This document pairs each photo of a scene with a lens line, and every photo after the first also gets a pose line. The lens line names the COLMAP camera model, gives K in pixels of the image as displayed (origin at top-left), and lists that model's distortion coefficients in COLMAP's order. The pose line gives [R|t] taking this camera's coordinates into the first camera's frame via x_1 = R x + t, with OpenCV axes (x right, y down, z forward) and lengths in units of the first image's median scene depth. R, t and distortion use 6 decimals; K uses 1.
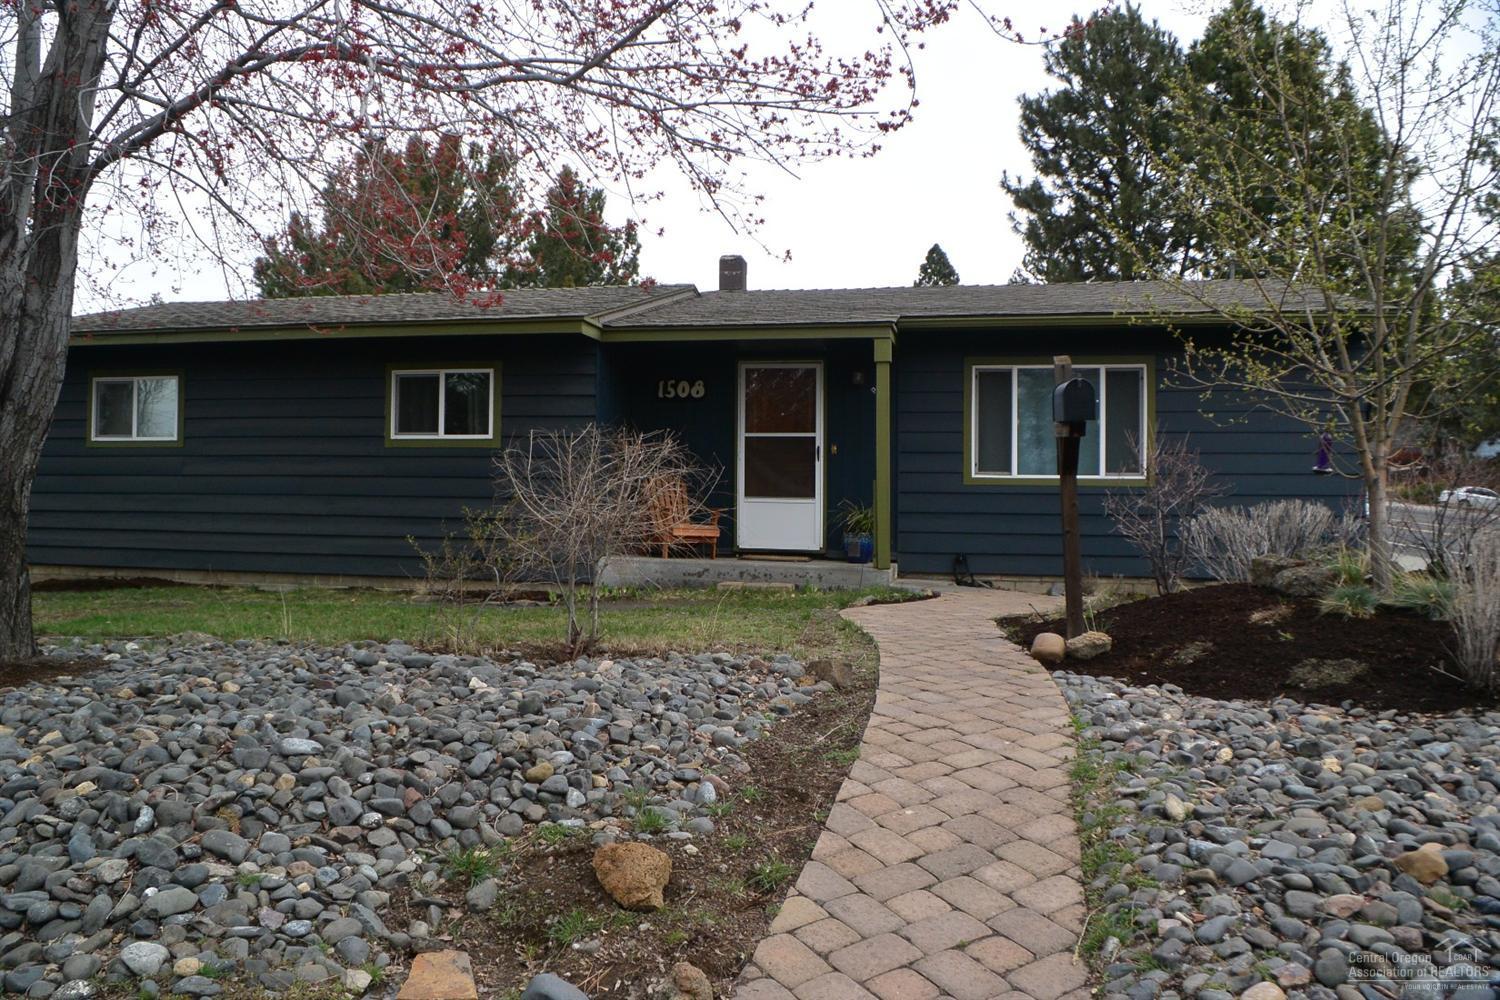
lens RADIAL K [[1172.1, 0, 750.5], [0, 1172.1, 501.1], [0, 0, 1]] dist [-0.110902, 0.052128]
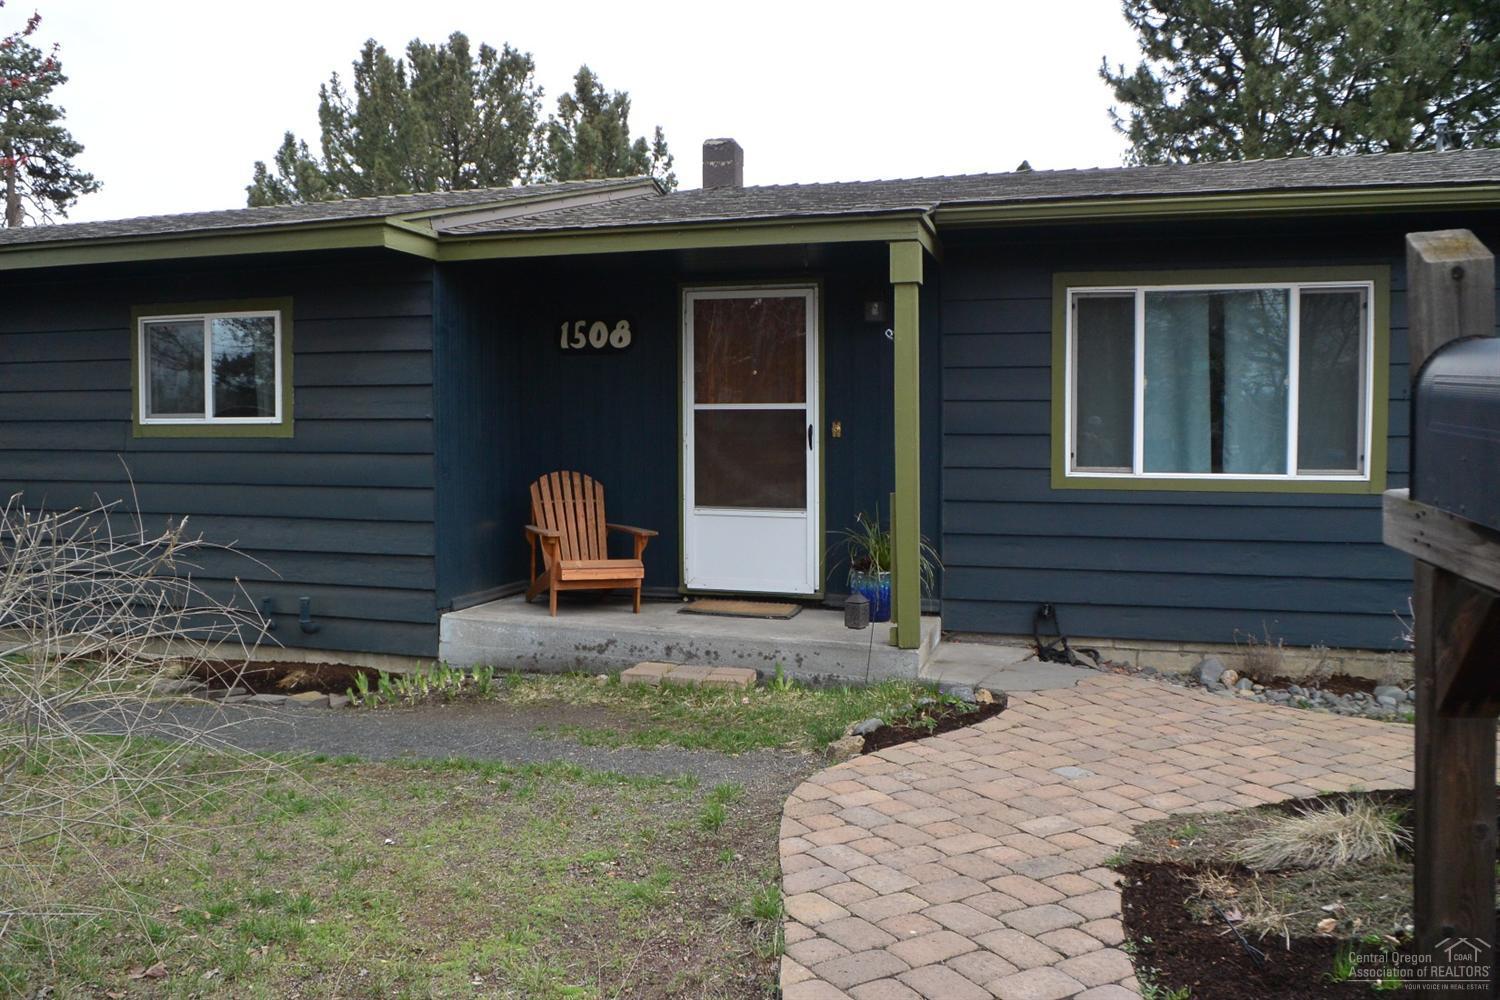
lens RADIAL K [[1172.1, 0, 750.4], [0, 1172.1, 501.9], [0, 0, 1]] dist [-0.110902, 0.052128]
pose [[0.997019, -0.007131, -0.076832, 0.072986], [0.011628, 0.998235, 0.058245, -0.042556], [0.076281, -0.058965, 0.995341, 0.385995]]
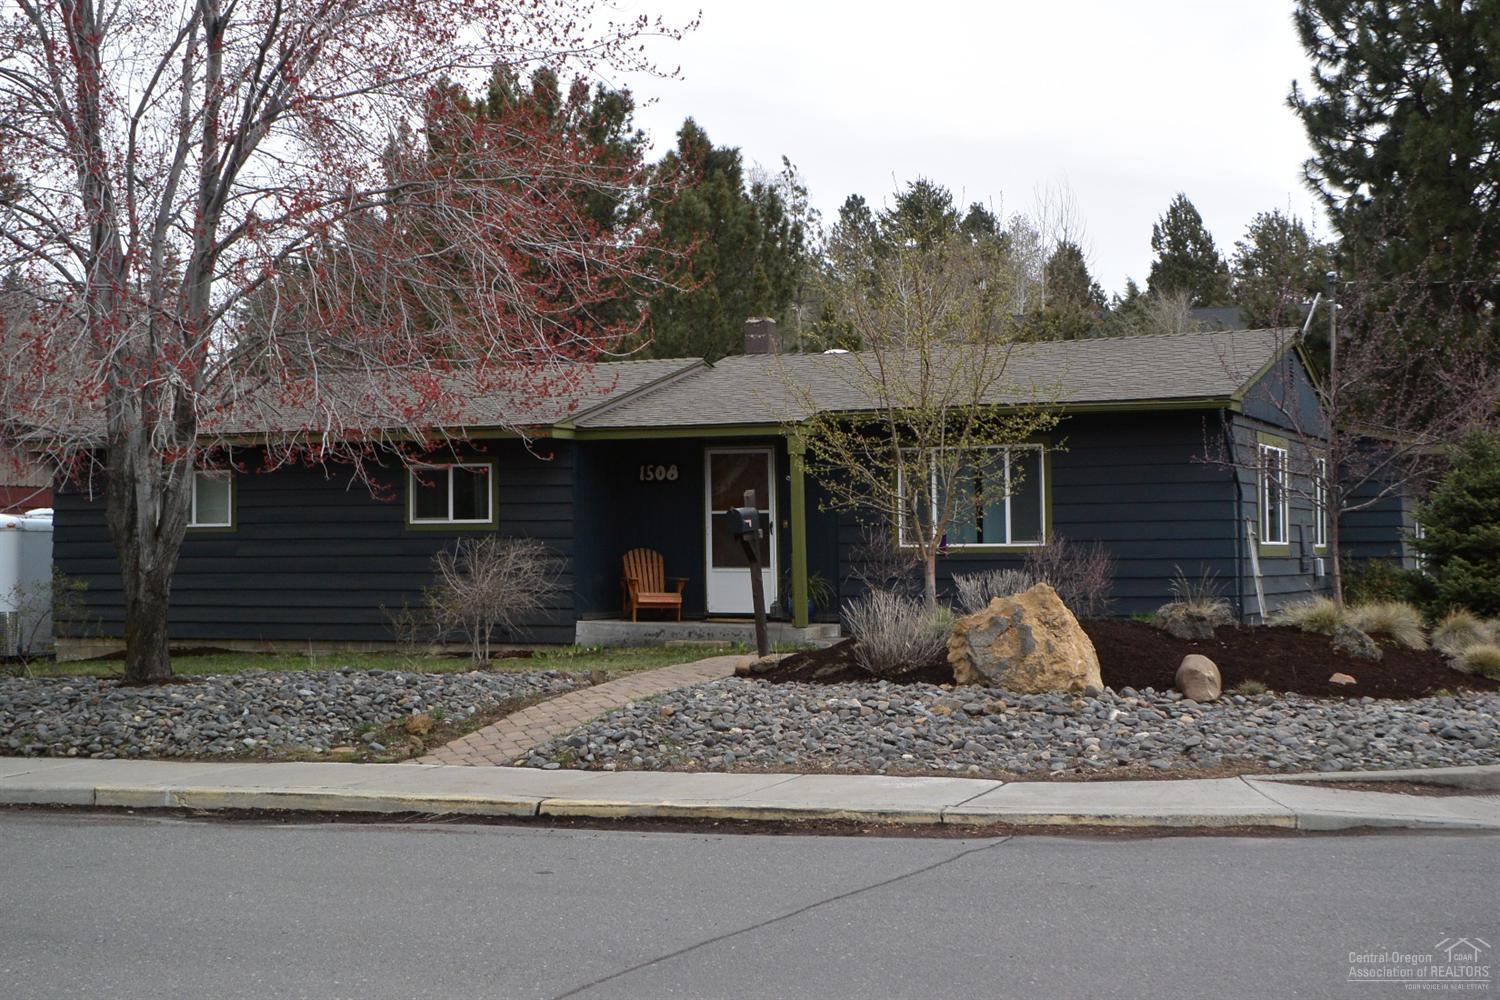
lens RADIAL K [[2158.1, 0, 749.1], [0, 2158.1, 508.1], [0, 0, 1]] dist [0.122037, 0.000000]
pose [[0.977498, -0.022923, -0.209695, 0.472671], [0.019749, 0.999657, -0.017217, -0.024308], [0.210017, 0.012688, 0.977615, -1.041672]]
